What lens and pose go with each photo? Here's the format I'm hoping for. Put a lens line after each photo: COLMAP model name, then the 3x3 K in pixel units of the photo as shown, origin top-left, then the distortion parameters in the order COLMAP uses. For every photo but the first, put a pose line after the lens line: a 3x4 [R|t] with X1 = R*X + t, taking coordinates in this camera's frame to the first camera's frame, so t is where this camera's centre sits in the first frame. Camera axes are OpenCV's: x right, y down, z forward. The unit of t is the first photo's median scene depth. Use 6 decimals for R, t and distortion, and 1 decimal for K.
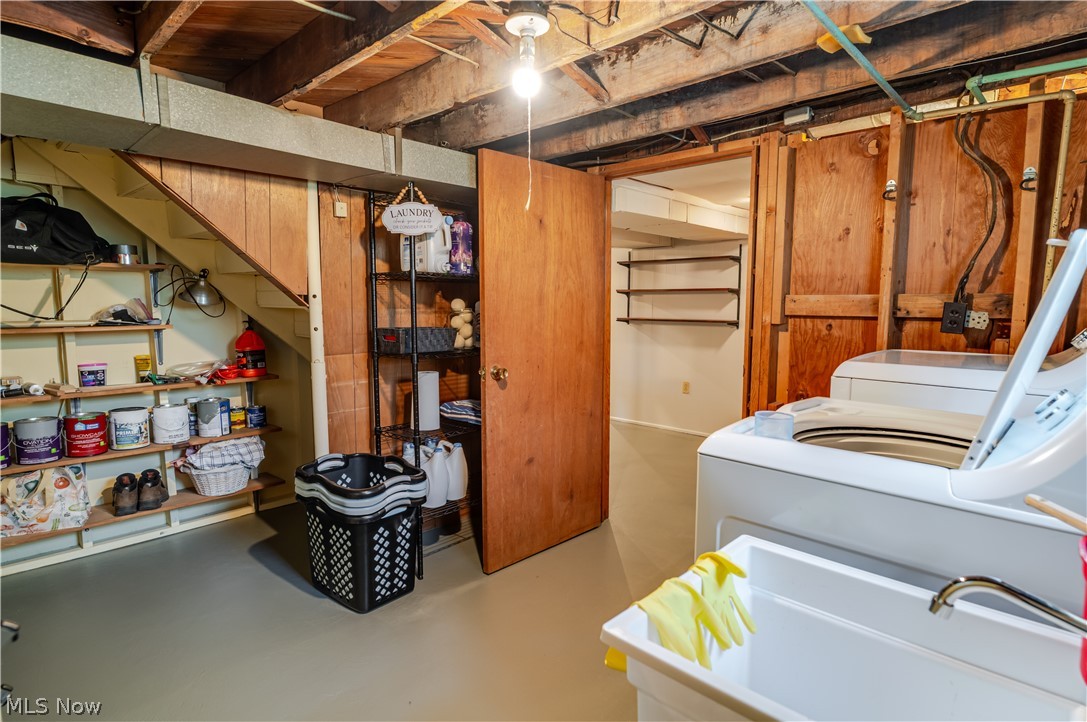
lens RADIAL K [[580.9, 0, 535.7], [0, 580.9, 360.3], [0, 0, 1]] dist [-0.003512, 0.000604]
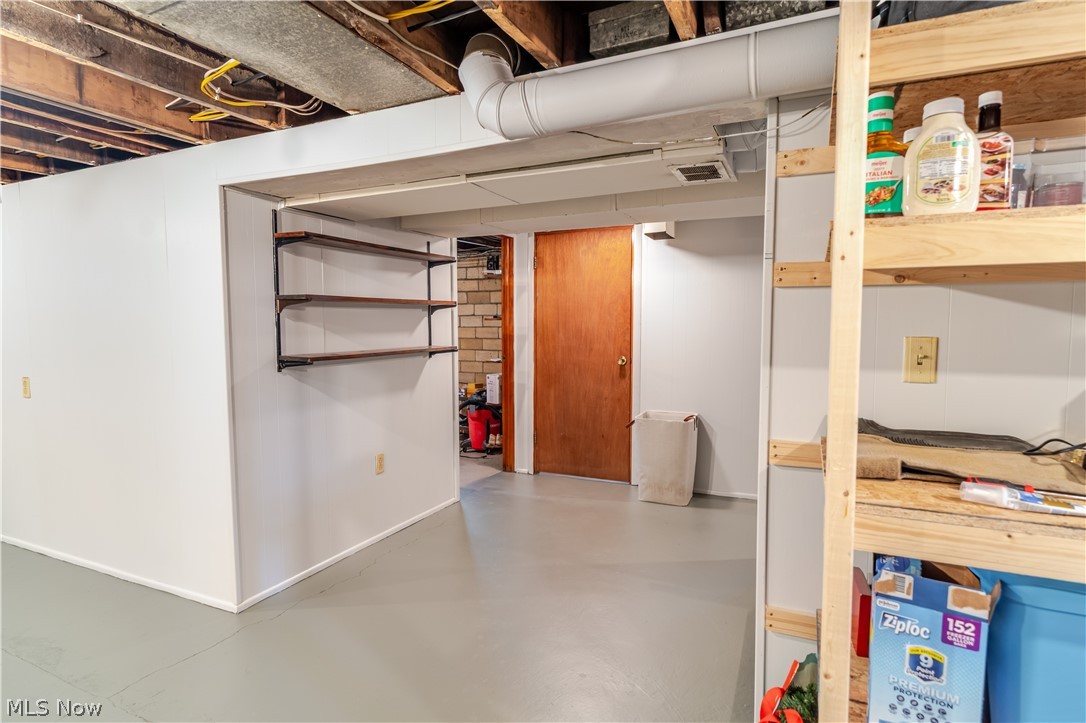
lens RADIAL K [[580.4, 0, 535.2], [0, 580.4, 360.8], [0, 0, 1]] dist [-0.003512, 0.000604]
pose [[-0.325072, -0.063244, 0.943572, -0.338741], [0.103412, 0.989401, 0.101943, -0.099428], [-0.940018, 0.130715, -0.315086, 0.993643]]
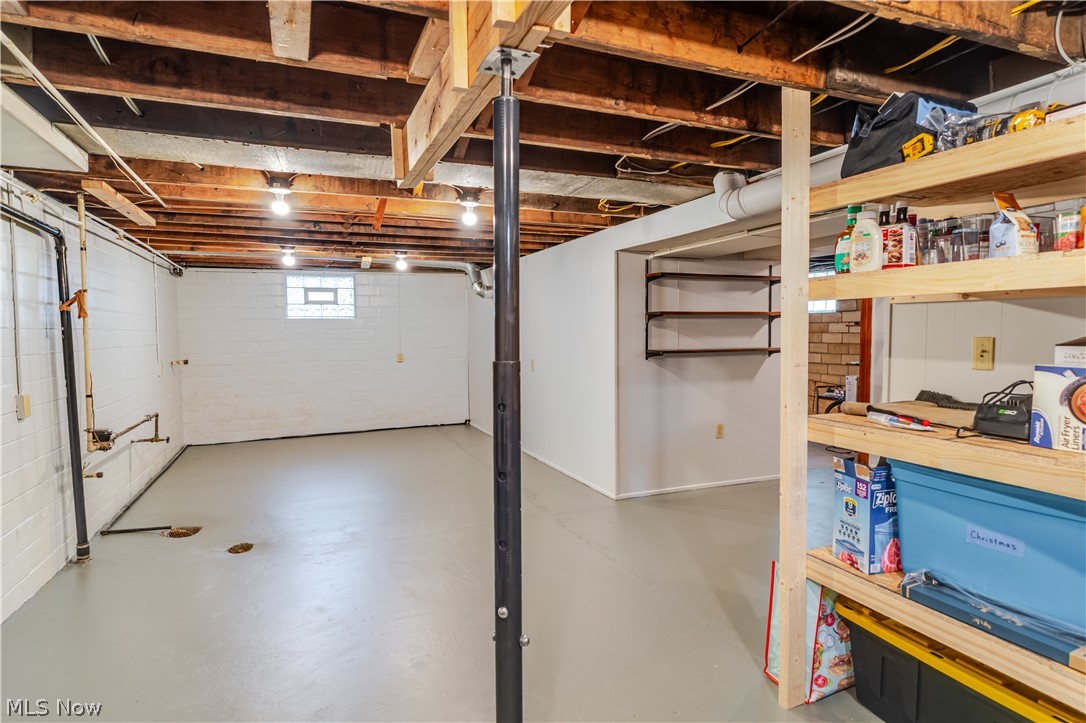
lens RADIAL K [[580.4, 0, 535.2], [0, 580.4, 360.8], [0, 0, 1]] dist [-0.003512, 0.000604]
pose [[0.401160, -0.050667, 0.914606, -0.575947], [0.104592, 0.994473, 0.009216, -0.084944], [-0.910017, 0.091963, 0.404242, 0.869312]]
